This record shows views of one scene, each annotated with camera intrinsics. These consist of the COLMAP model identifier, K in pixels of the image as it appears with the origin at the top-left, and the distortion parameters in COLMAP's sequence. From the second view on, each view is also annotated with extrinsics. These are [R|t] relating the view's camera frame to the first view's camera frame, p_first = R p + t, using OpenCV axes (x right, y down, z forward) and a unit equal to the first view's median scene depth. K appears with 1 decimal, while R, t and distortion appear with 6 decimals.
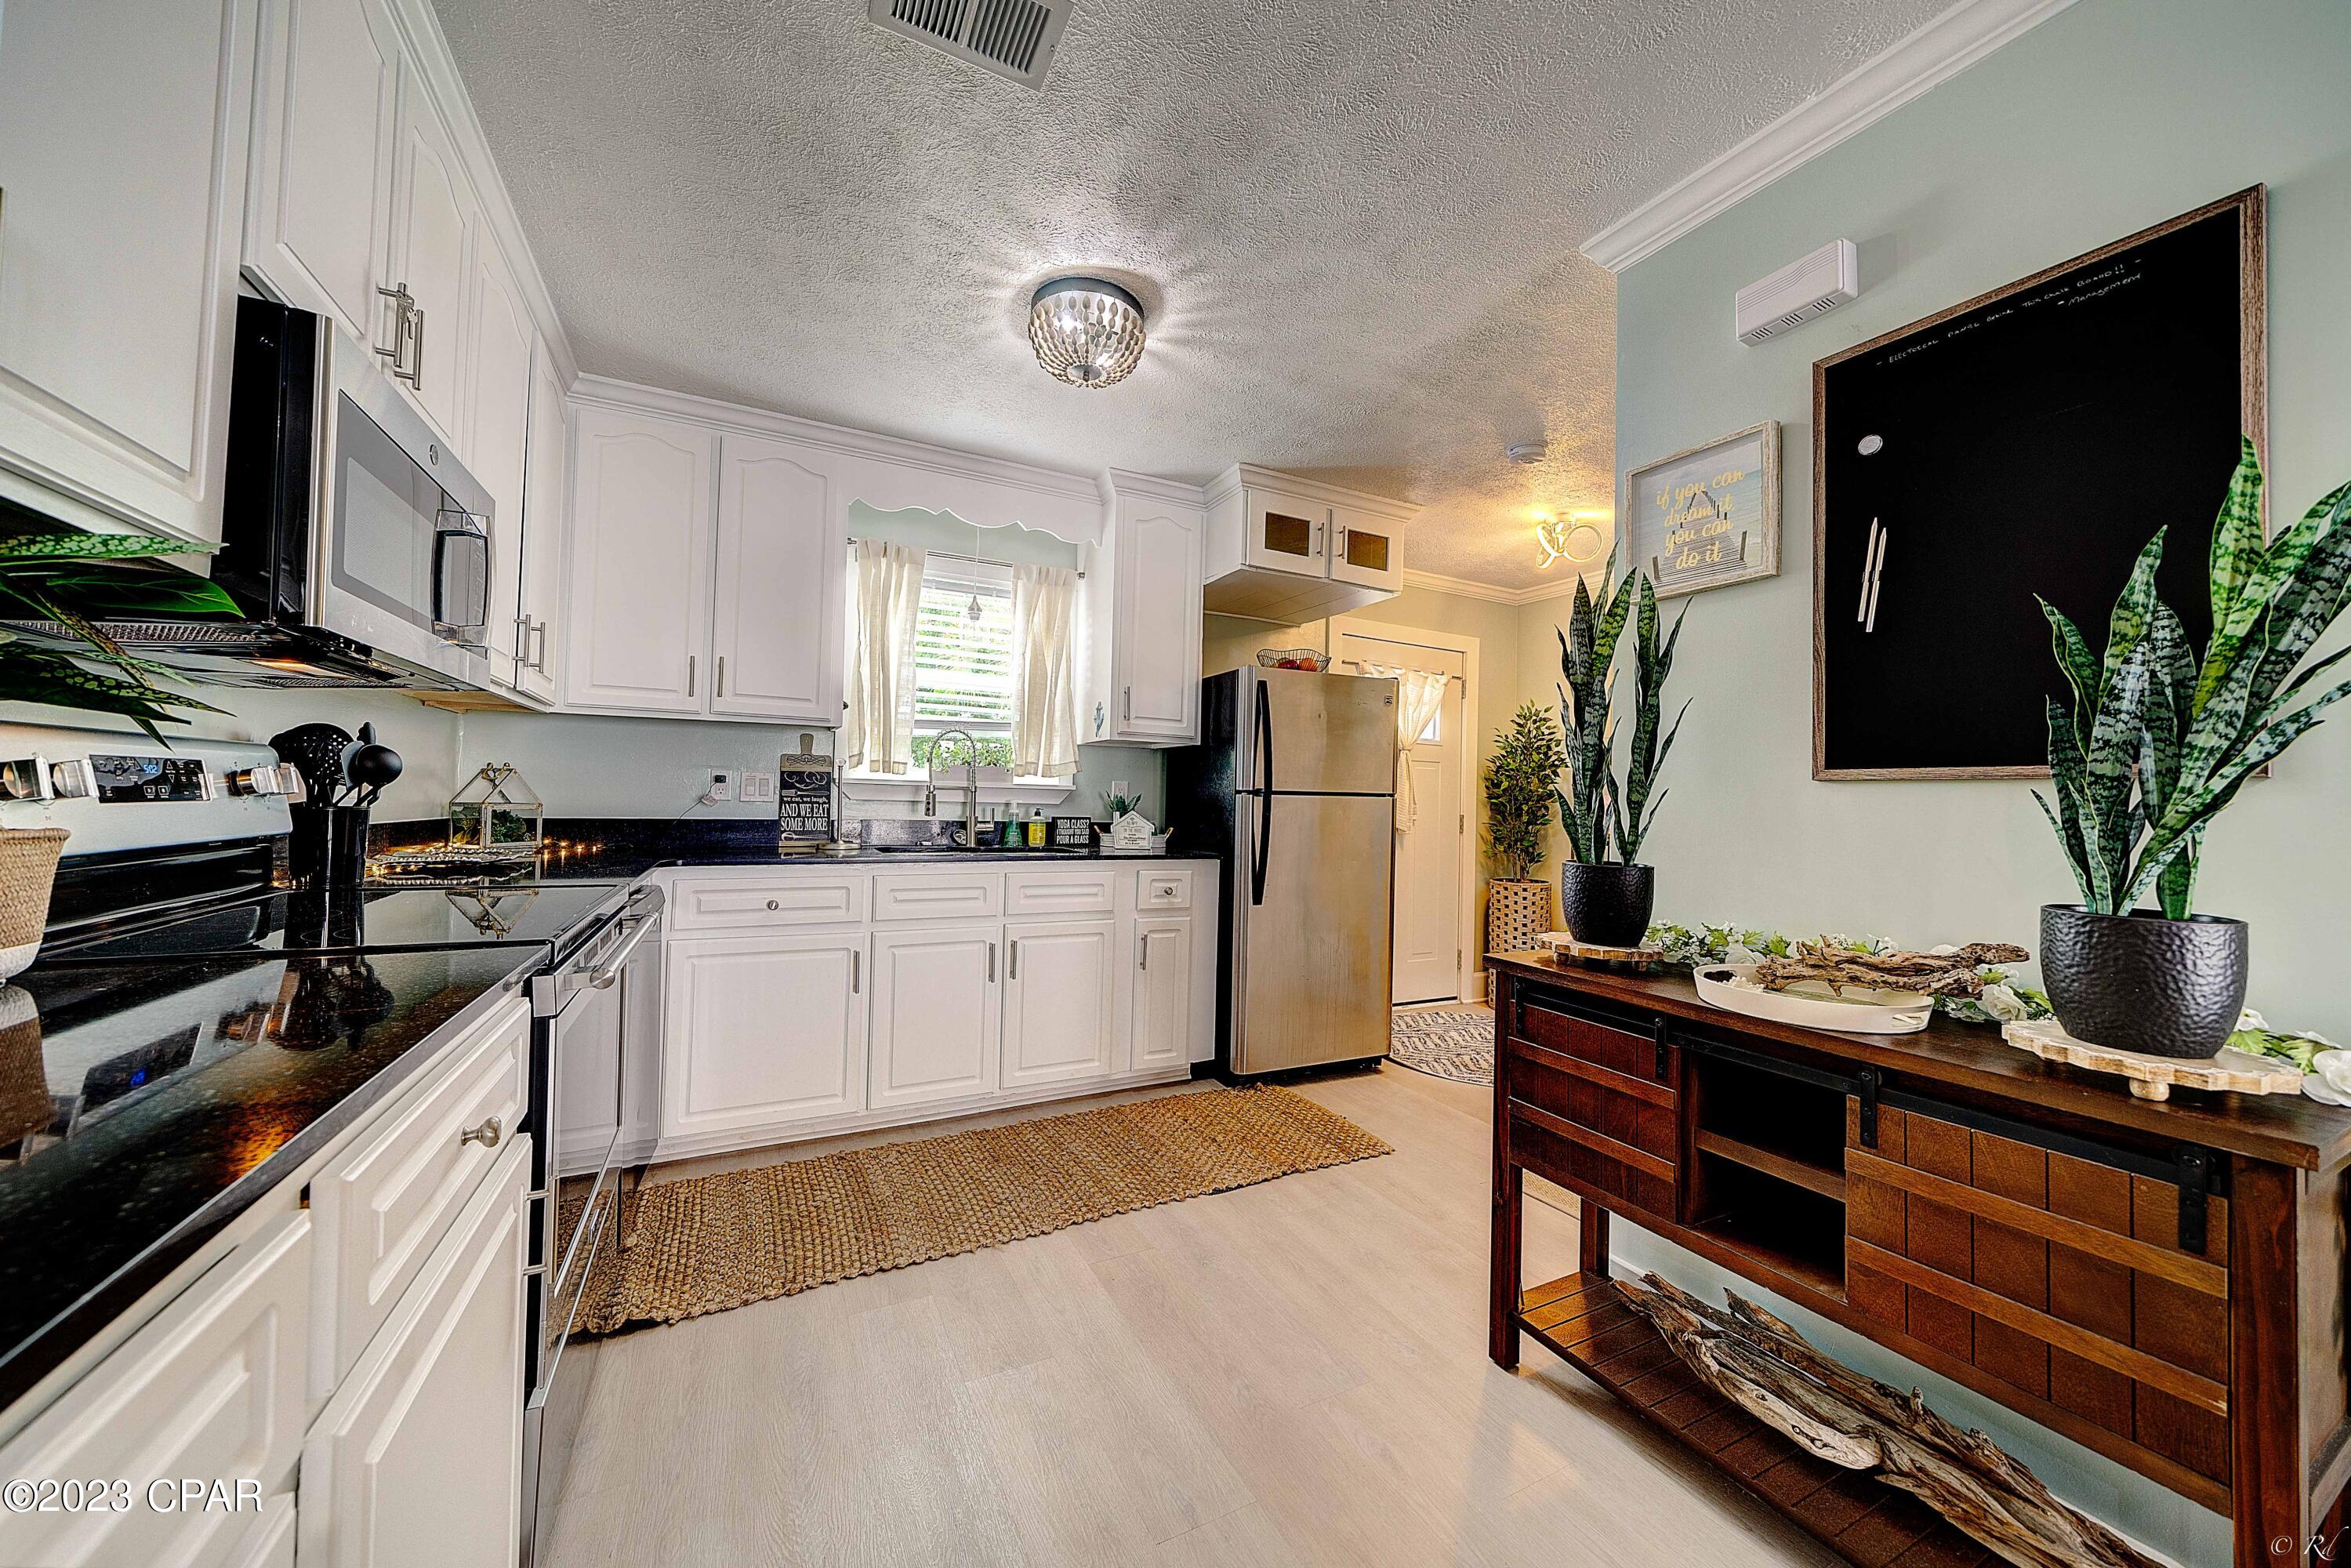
lens RADIAL K [[811.2, 0, 1173.0], [0, 811.2, 780.0], [0, 0, 1]] dist [-0.002511, -0.000492]
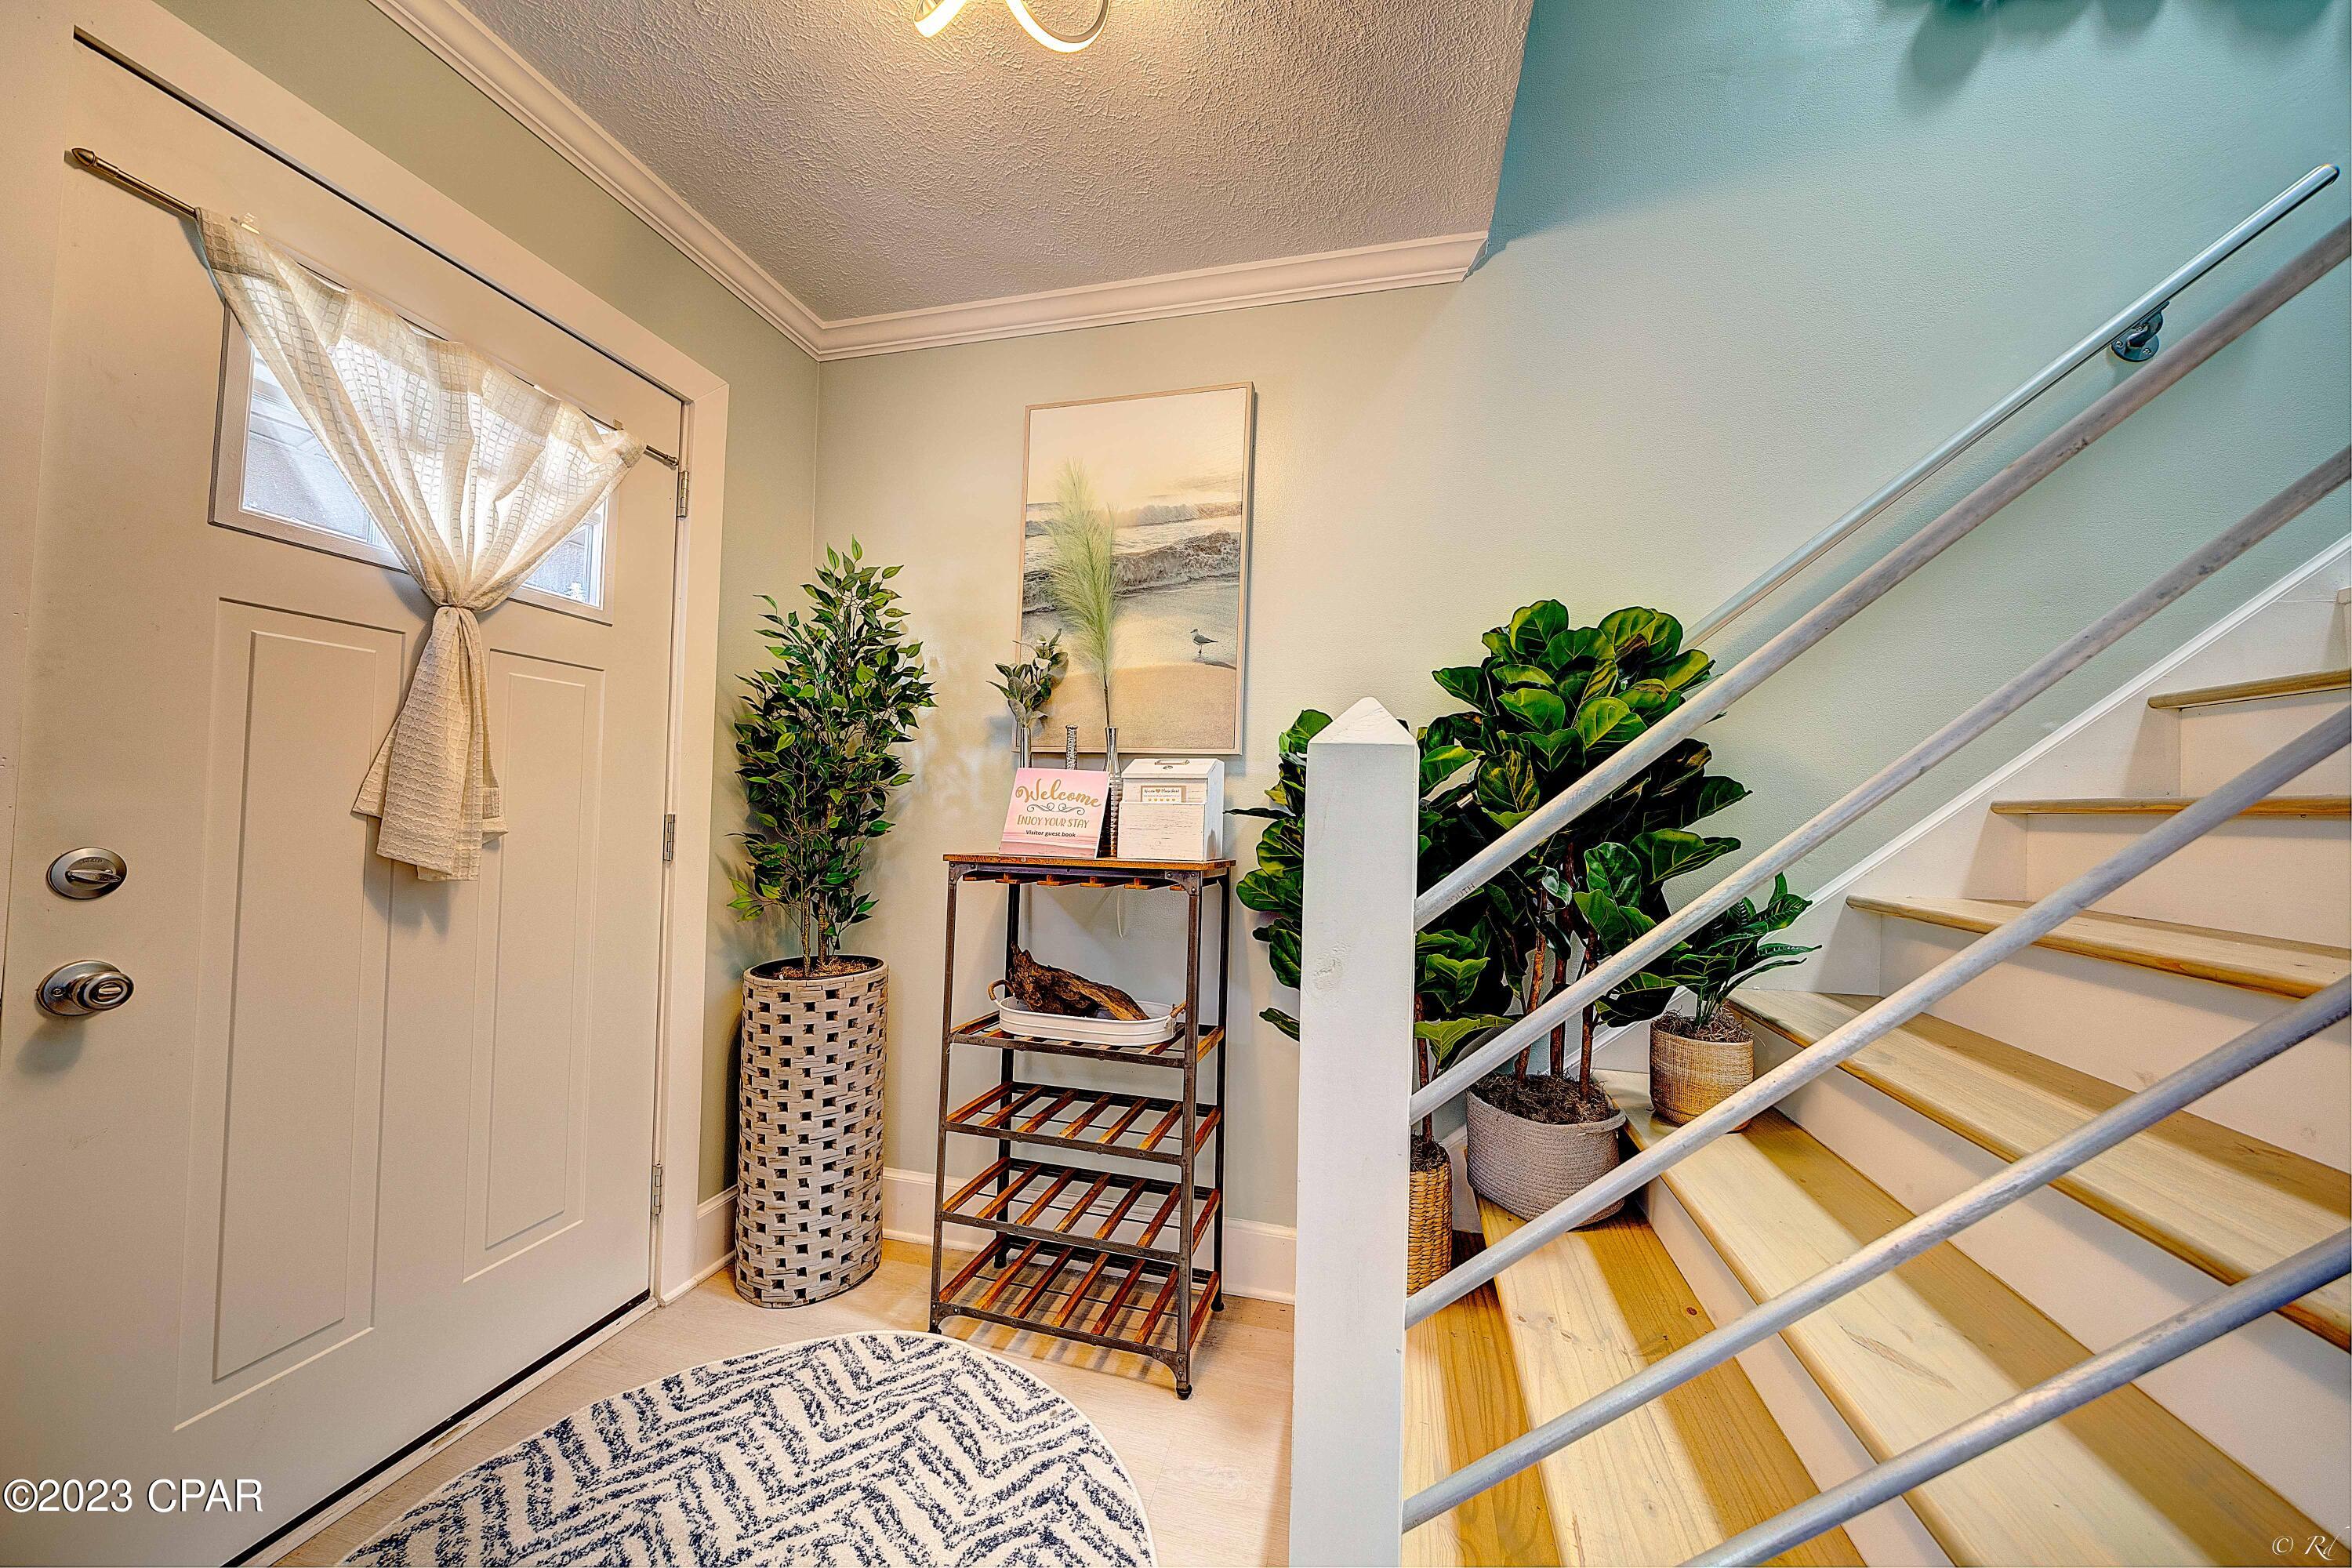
lens RADIAL K [[811.5, 0, 1174.1], [0, 811.5, 784.8], [0, 0, 1]] dist [-0.002511, -0.000492]
pose [[0.659842, 0.007020, 0.751372, 0.230069], [-0.022720, 0.999686, 0.010612, 0.019488], [-0.751061, -0.024074, 0.659794, 0.579894]]
